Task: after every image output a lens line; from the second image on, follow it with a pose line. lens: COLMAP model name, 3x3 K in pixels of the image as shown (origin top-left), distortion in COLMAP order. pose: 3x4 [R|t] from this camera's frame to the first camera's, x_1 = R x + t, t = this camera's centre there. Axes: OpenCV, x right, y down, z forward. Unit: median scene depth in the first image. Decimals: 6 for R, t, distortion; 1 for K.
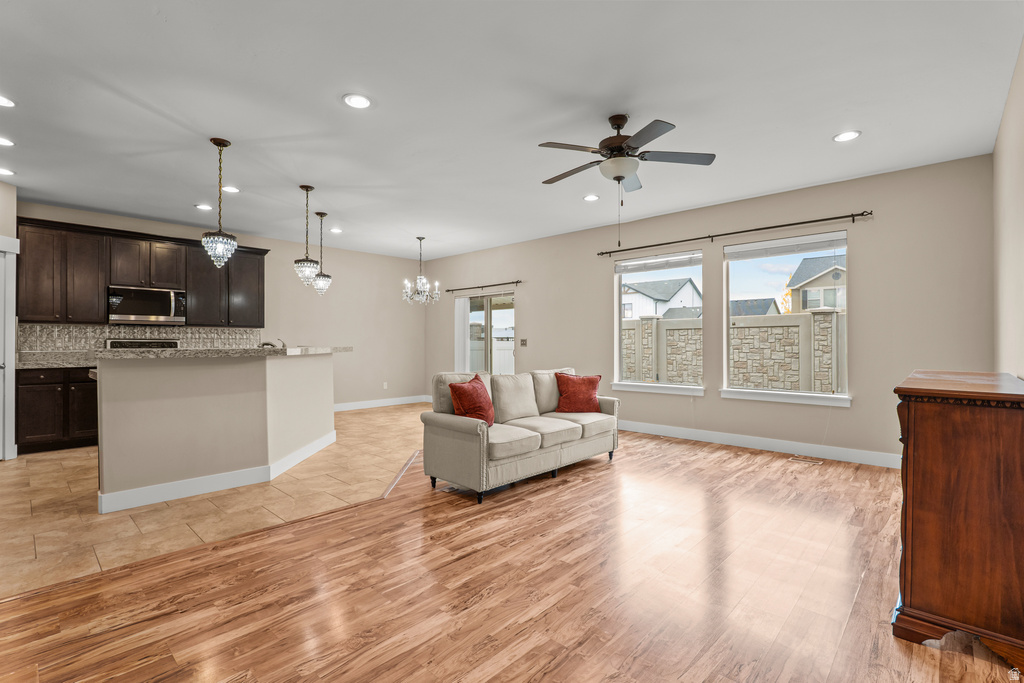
lens RADIAL K [[471.9, 0, 514.9], [0, 471.9, 341.7], [0, 0, 1]] dist [-0.025722, 0.007214]
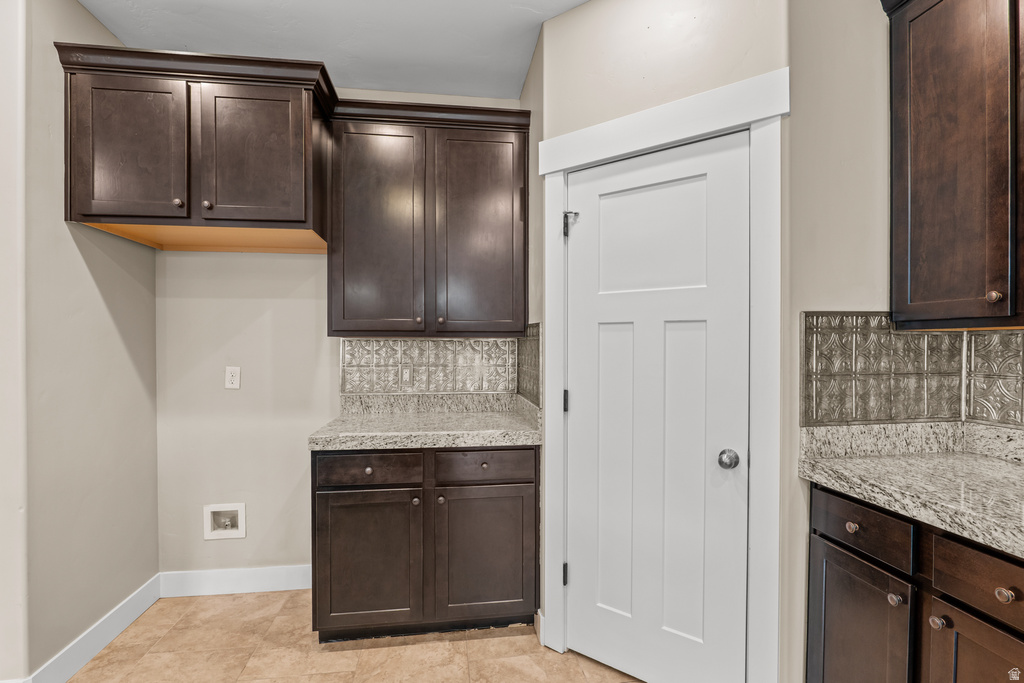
lens RADIAL K [[473.7, 0, 515.2], [0, 473.7, 348.2], [0, 0, 1]] dist [-0.027014, 0.006424]
pose [[-0.622470, 0.006422, -0.782618, -0.607619], [0.001946, 0.999976, 0.006658, -0.028094], [0.782642, 0.002622, -0.622467, 0.903075]]
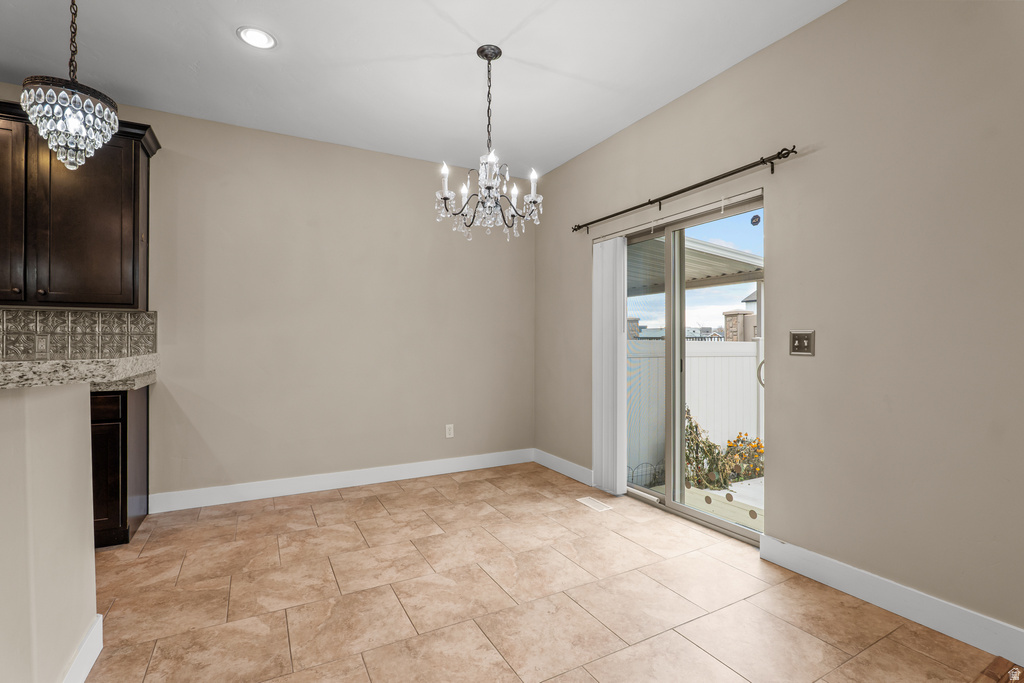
lens RADIAL K [[471.9, 0, 514.9], [0, 471.9, 341.7], [0, 0, 1]] dist [-0.025722, 0.007214]
pose [[0.949693, 0.000386, -0.313183, -0.090787], [-0.000491, 1.000000, -0.000257, 0.001329], [0.313183, 0.000398, 0.949693, 0.874491]]
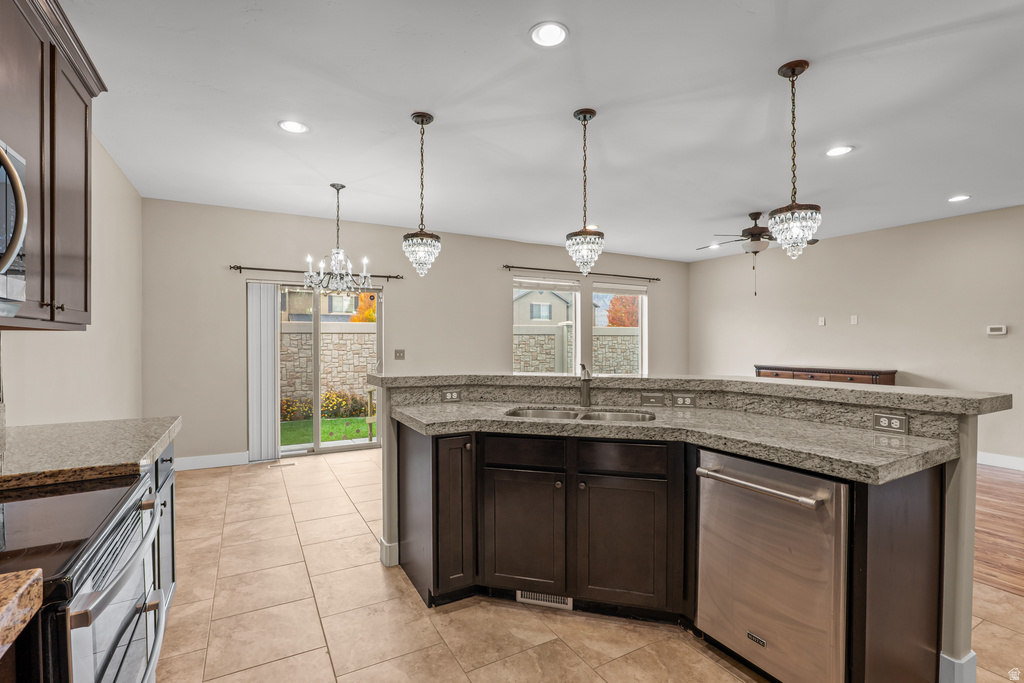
lens RADIAL K [[471.9, 0, 514.9], [0, 471.9, 341.7], [0, 0, 1]] dist [-0.025722, 0.007214]
pose [[0.300569, 0.000122, 0.953760, -0.925117], [-0.002036, 0.999998, 0.000514, -0.028090], [-0.953758, -0.002097, 0.300569, 0.790000]]
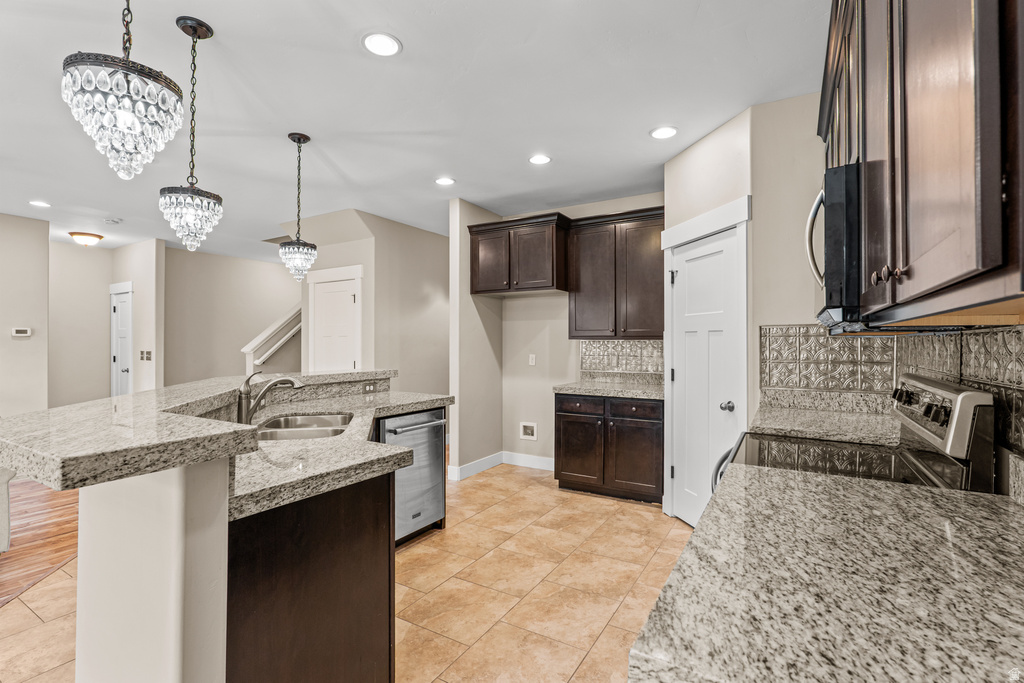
lens RADIAL K [[471.9, 0, 514.9], [0, 471.9, 341.7], [0, 0, 1]] dist [-0.025722, 0.007214]
pose [[-0.977548, -0.000577, -0.210714, -0.565332], [0.000543, 0.999986, -0.005256, -0.027739], [0.210714, -0.005252, -0.977534, 1.302452]]
